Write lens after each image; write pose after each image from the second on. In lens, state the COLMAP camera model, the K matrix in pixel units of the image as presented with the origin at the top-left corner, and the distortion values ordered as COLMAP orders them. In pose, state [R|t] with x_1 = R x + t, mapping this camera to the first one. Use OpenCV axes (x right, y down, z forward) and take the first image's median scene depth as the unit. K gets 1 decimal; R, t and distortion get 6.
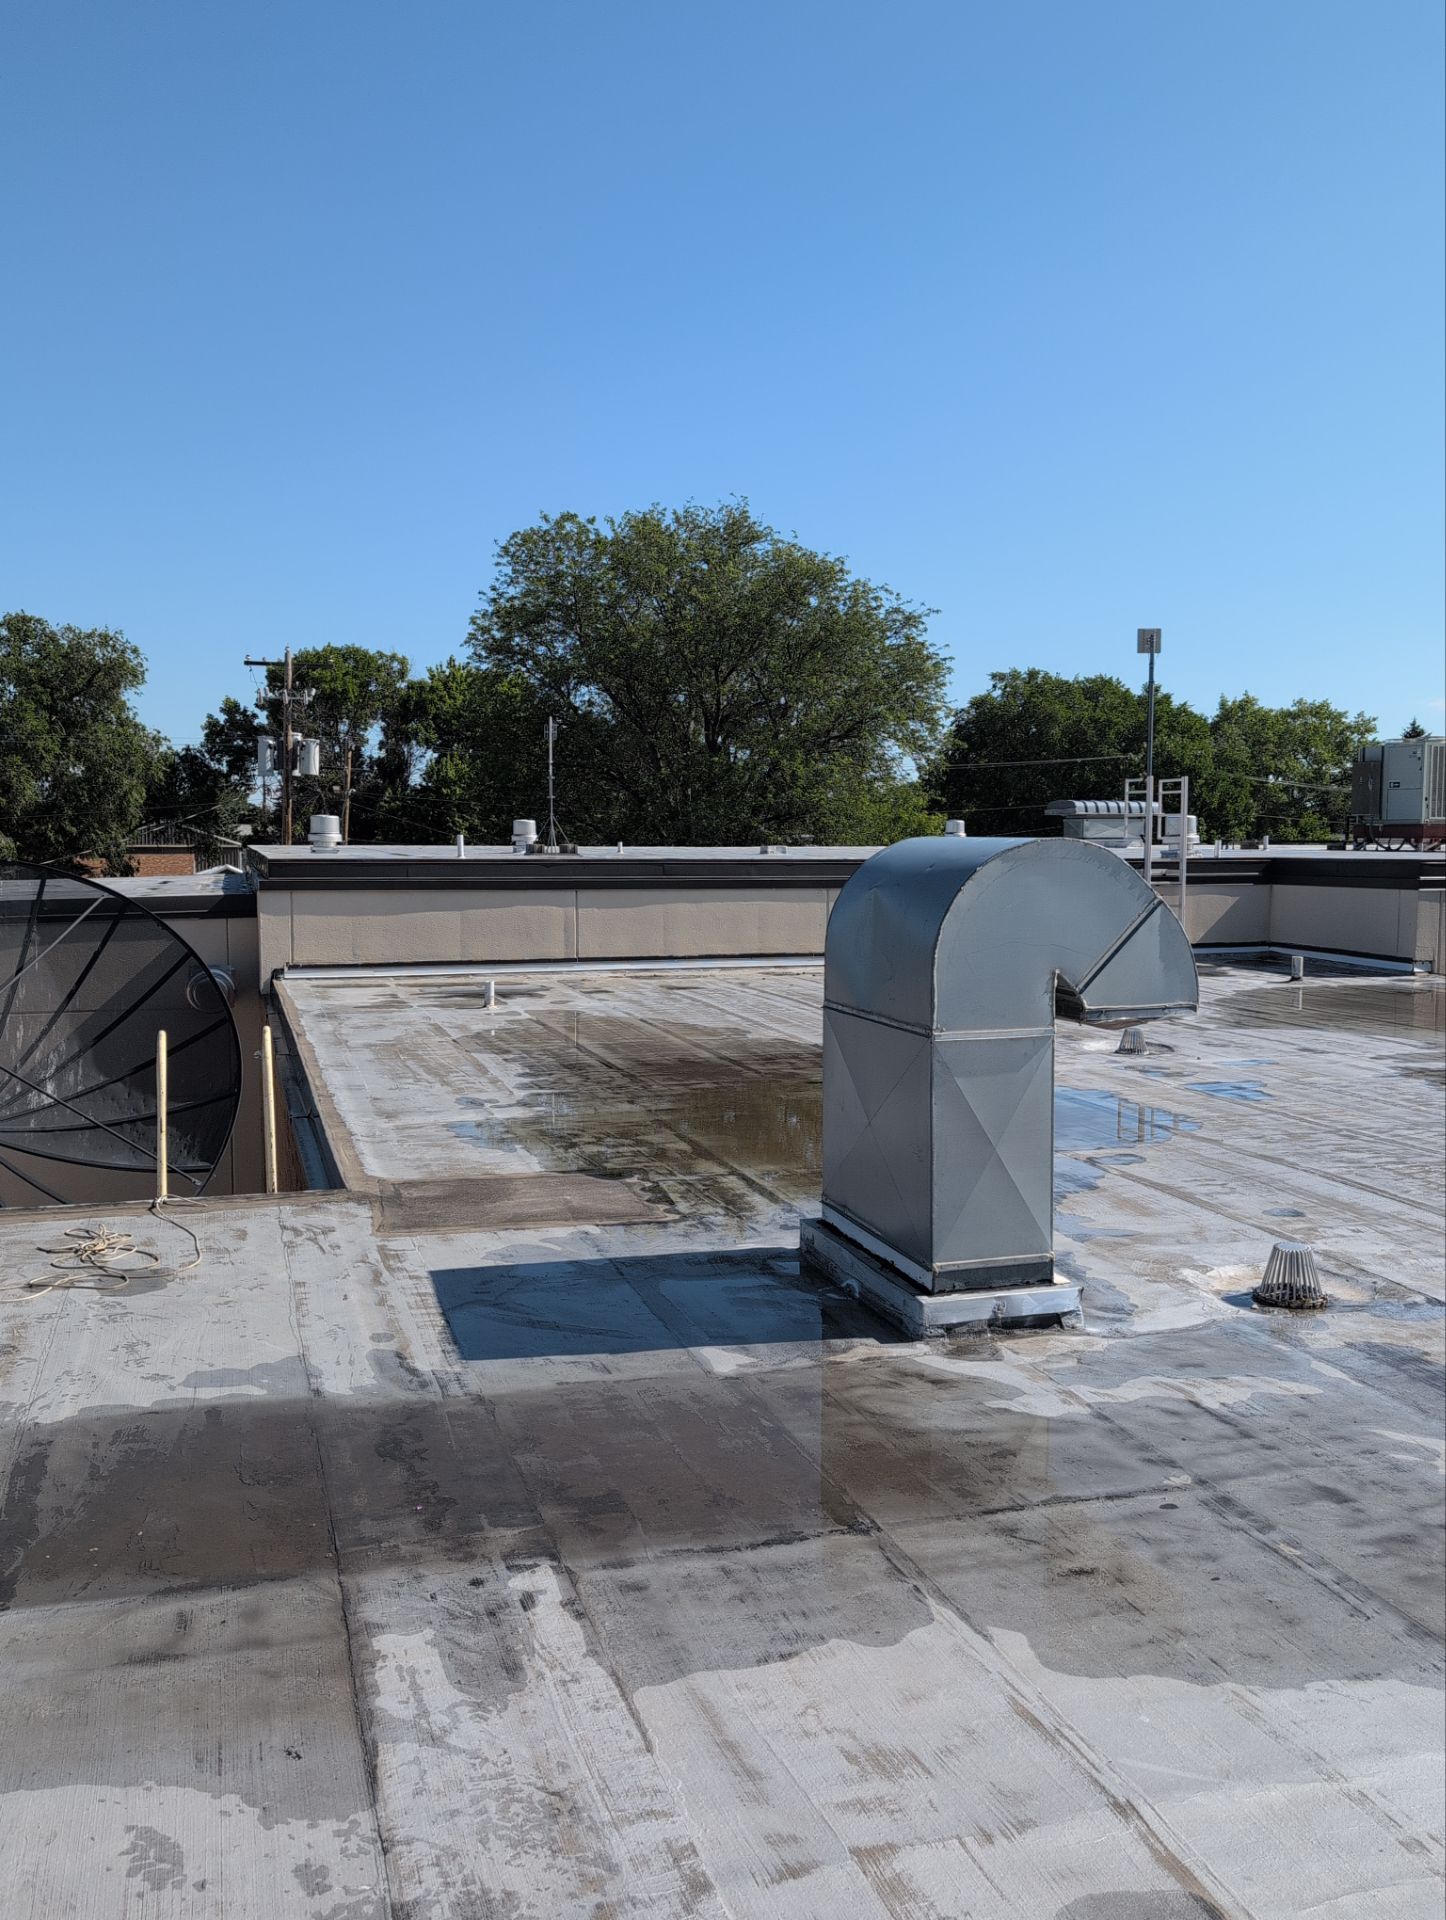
lens RADIAL K [[1577.5, 0, 722.5], [0, 1577.5, 961.9], [0, 0, 1]] dist [0.010940, -0.020166]
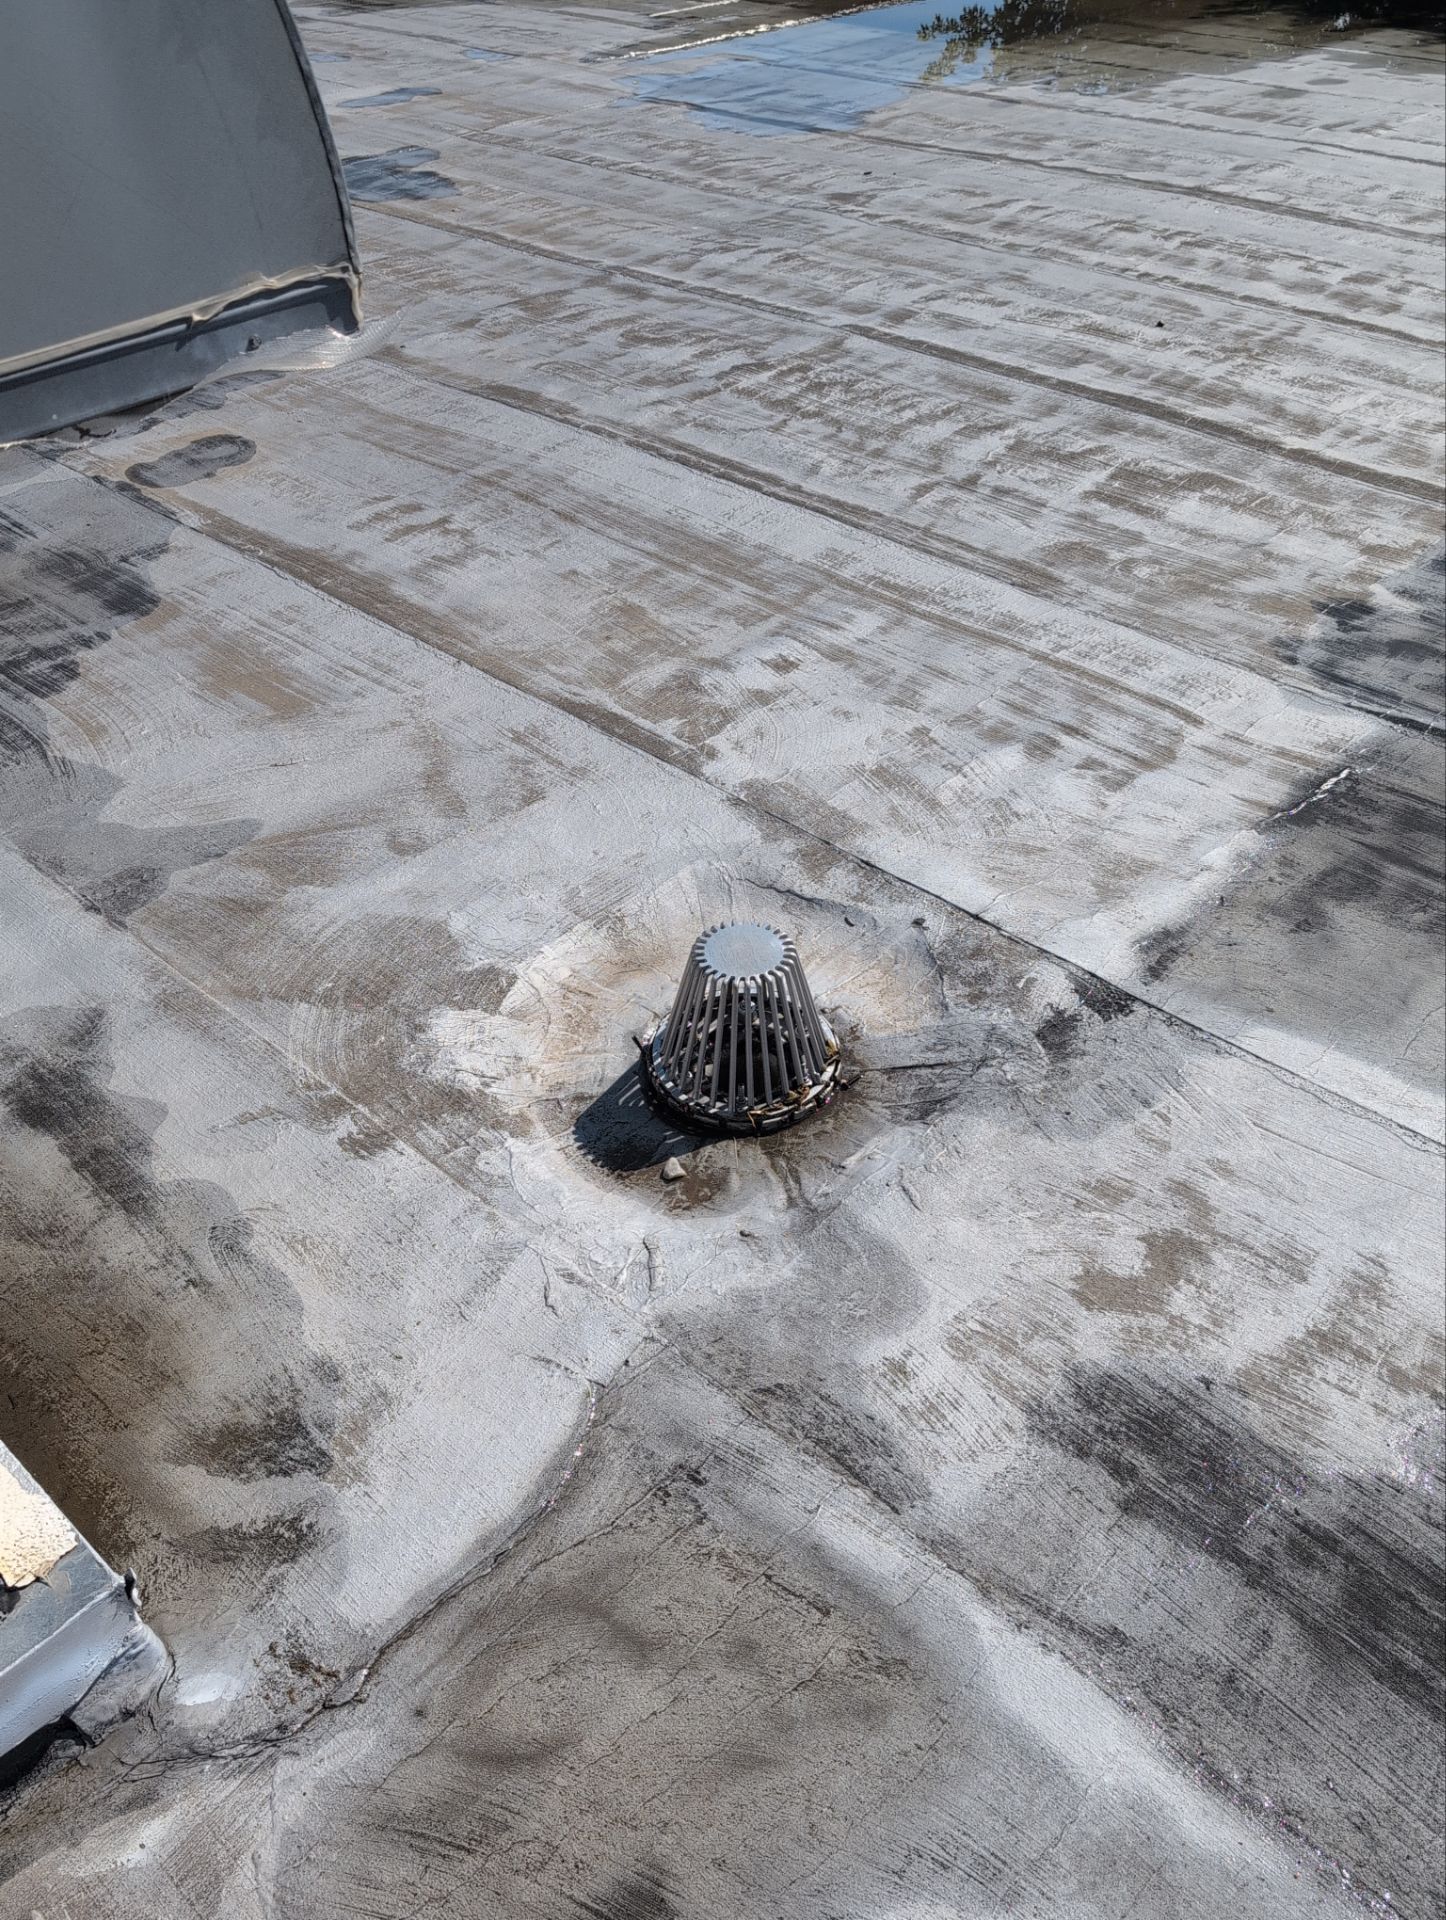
lens RADIAL K [[1577.5, 0, 727.7], [0, 1577.5, 959.3], [0, 0, 1]] dist [0.010940, -0.020166]
pose [[0.861155, -0.328181, 0.388214, 0.178129], [0.049316, 0.814017, 0.578744, -0.009314], [-0.505945, -0.479243, 0.717179, 0.596709]]
